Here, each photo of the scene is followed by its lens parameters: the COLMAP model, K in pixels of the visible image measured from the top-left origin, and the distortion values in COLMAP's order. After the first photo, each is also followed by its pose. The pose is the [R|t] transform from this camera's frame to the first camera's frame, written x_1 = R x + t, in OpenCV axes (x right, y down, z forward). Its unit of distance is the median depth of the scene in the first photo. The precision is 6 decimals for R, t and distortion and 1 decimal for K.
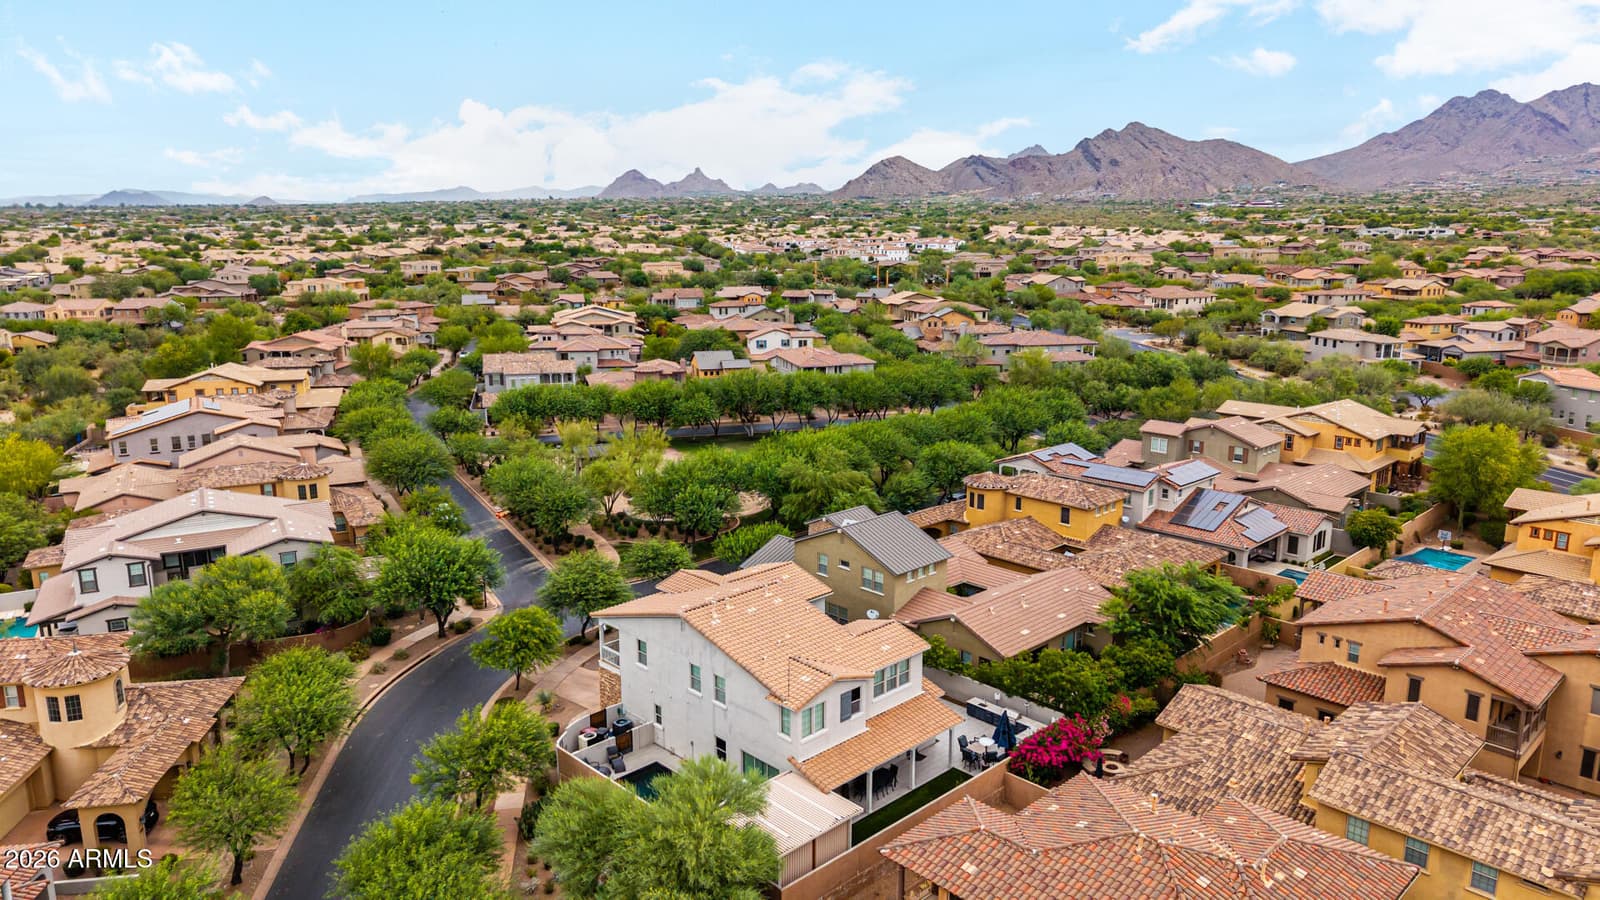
lens RADIAL K [[1066.4, 0, 808.1], [0, 1066.4, 431.0], [0, 0, 1]] dist [0.033605, -0.034860]
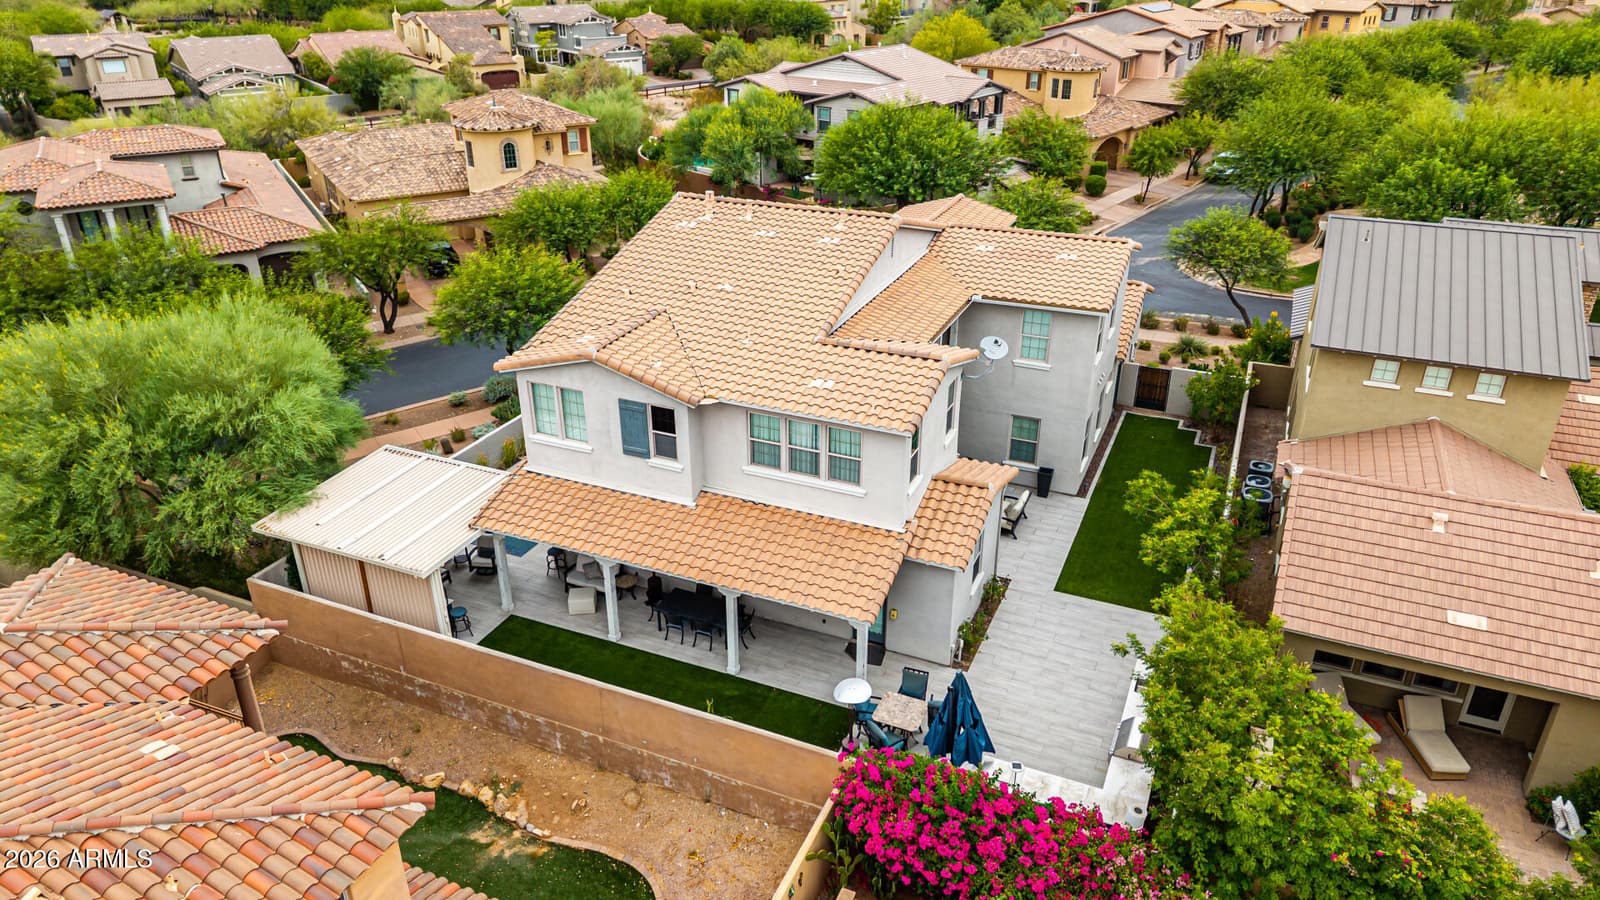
lens RADIAL K [[1066.4, 0, 797.7], [0, 1066.4, 457.7], [0, 0, 1]] dist [0.033605, -0.034860]
pose [[0.371487, 0.411192, -0.832417, 0.388810], [-0.171730, 0.911539, 0.373638, 0.062915], [0.912418, 0.004149, 0.409239, 0.718129]]
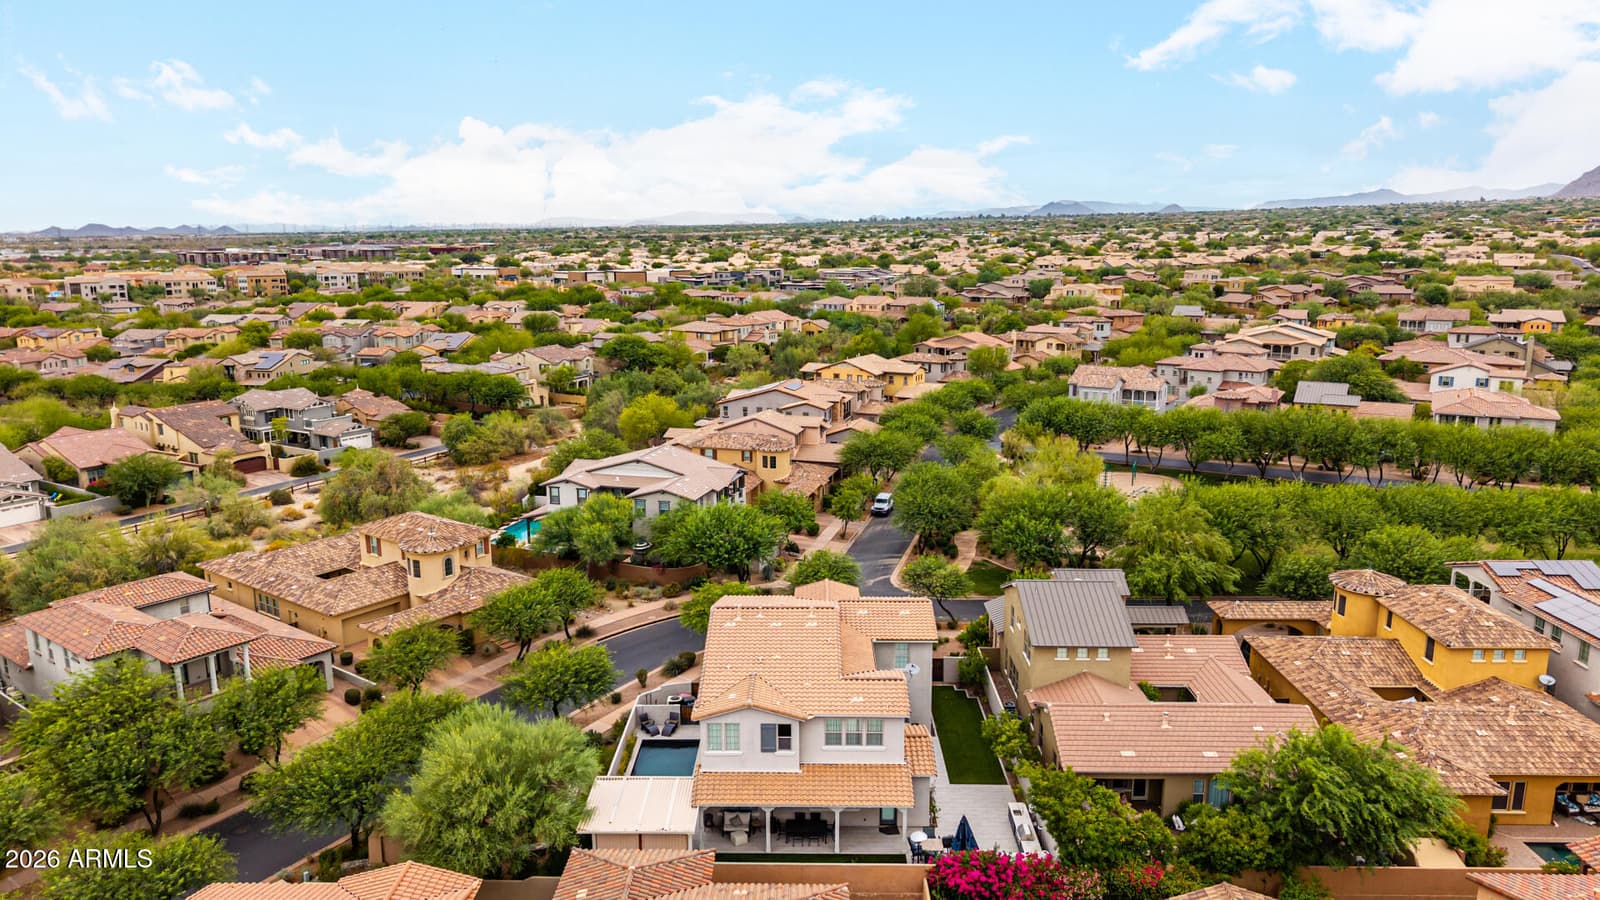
lens RADIAL K [[1066.4, 0, 803.2], [0, 1066.4, 450.6], [0, 0, 1]] dist [0.033605, -0.034860]
pose [[0.707207, 0.140456, -0.692914, 0.578765], [-0.132195, 0.989053, 0.065563, -0.059436], [0.694538, 0.045233, 0.718033, 0.251881]]
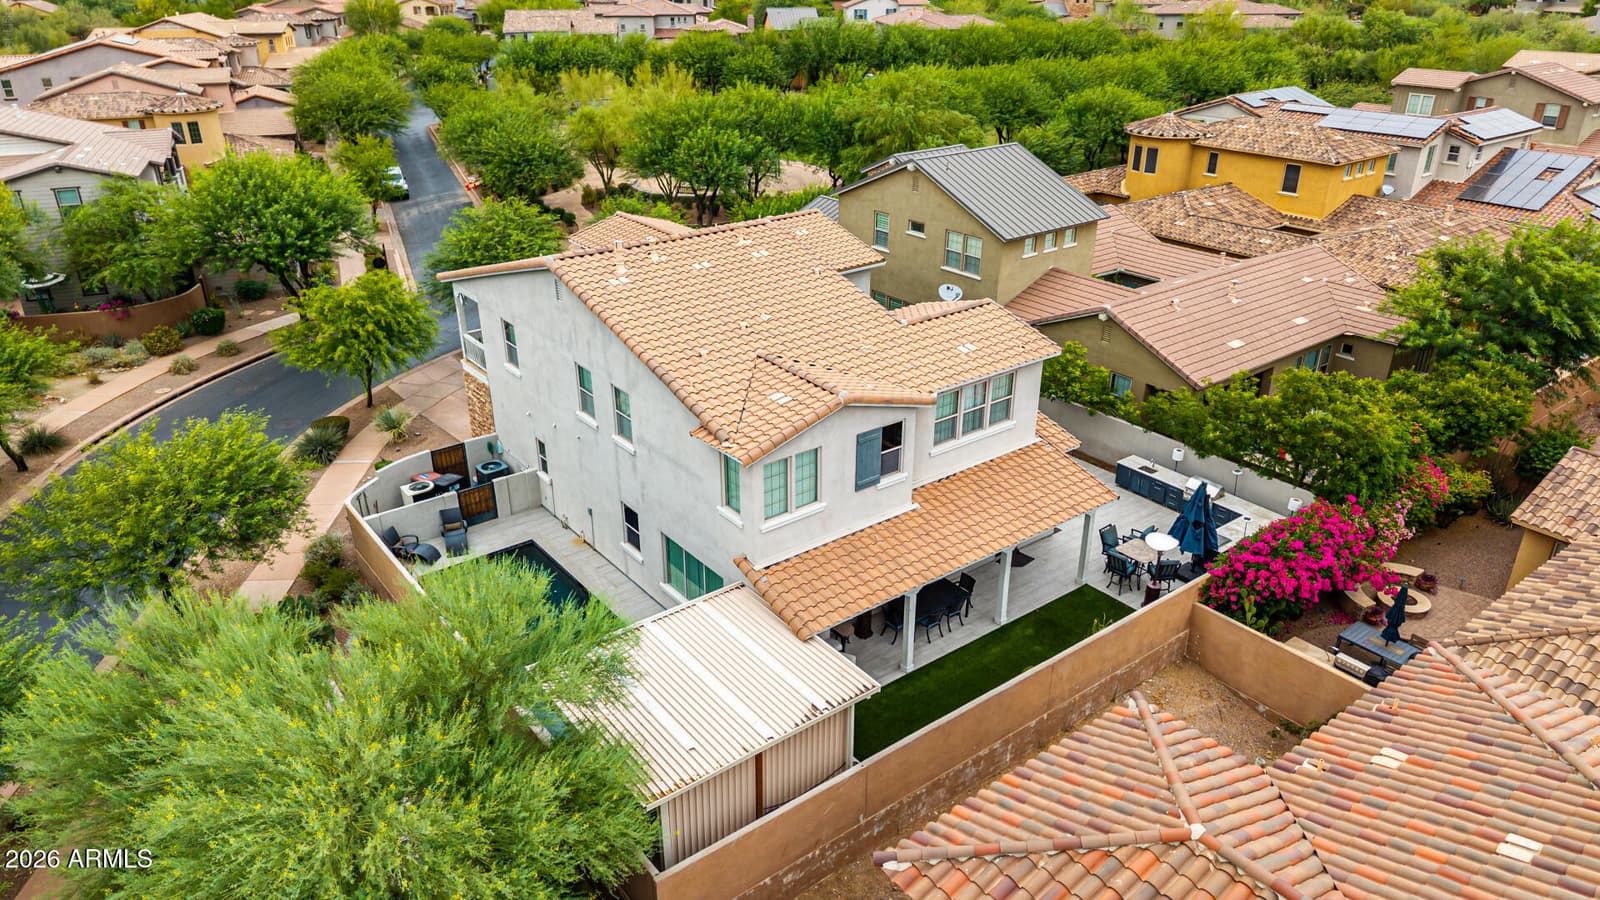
lens RADIAL K [[1066.4, 0, 801.1], [0, 1066.4, 460.9], [0, 0, 1]] dist [0.033605, -0.034860]
pose [[0.992847, 0.048644, -0.109031, 0.047180], [-0.019187, 0.966374, 0.256426, 0.114331], [0.117838, -0.252500, 0.960395, 0.450307]]
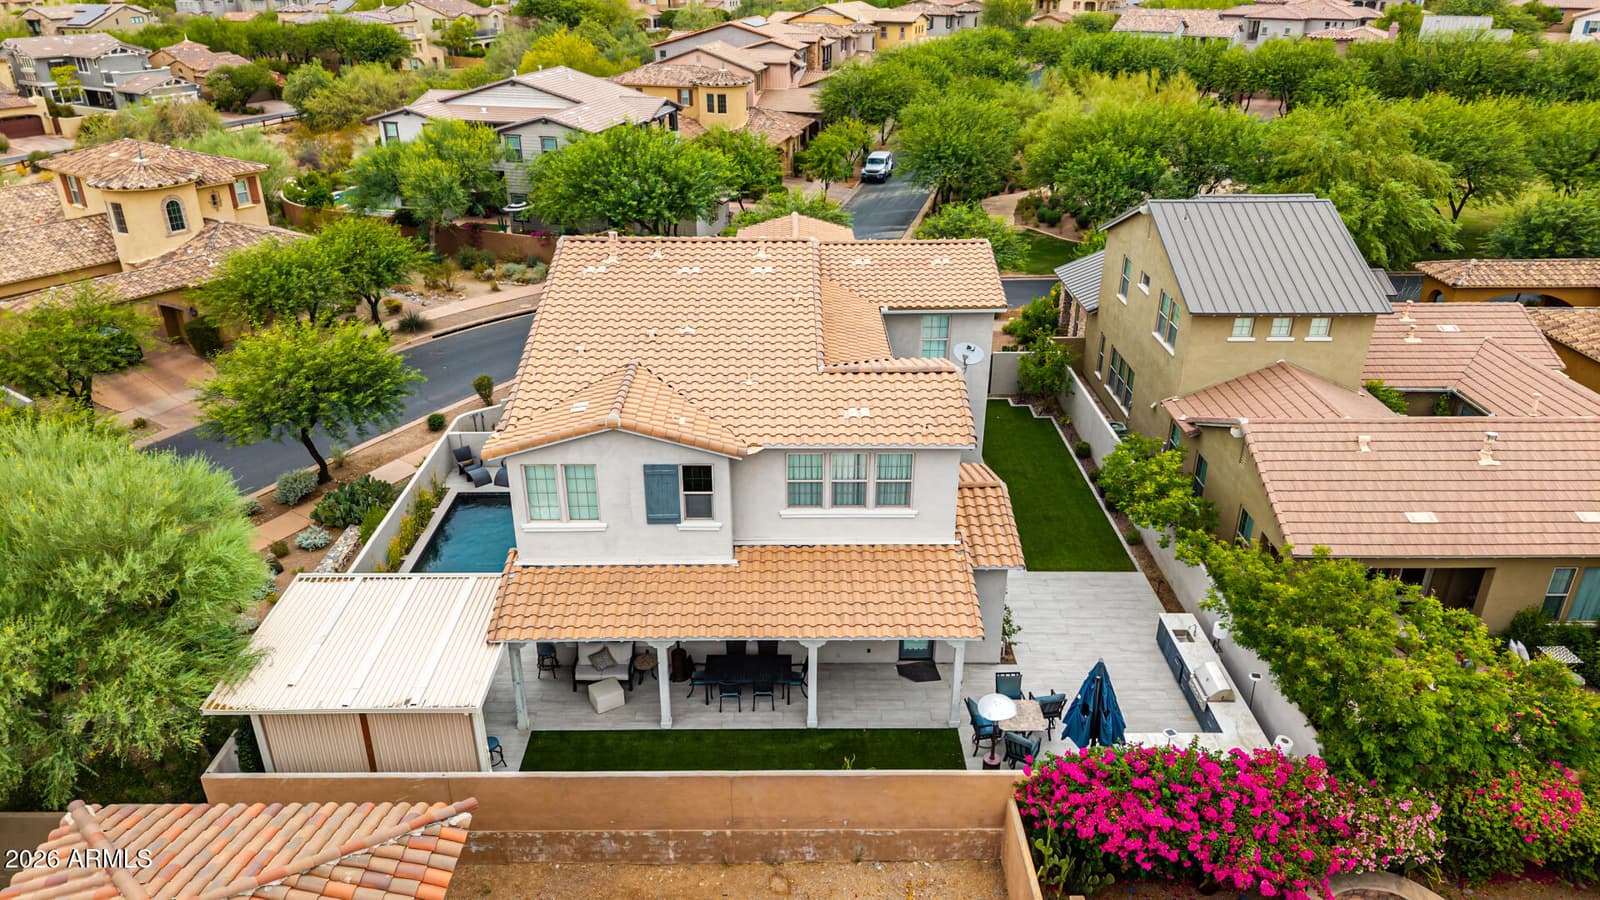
lens RADIAL K [[1066.4, 0, 796.6], [0, 1066.4, 458.7], [0, 0, 1]] dist [0.033605, -0.034860]
pose [[0.719046, 0.300921, -0.626434, 0.288397], [-0.129737, 0.943669, 0.304395, 0.083592], [0.682745, -0.137602, 0.717583, 0.595969]]
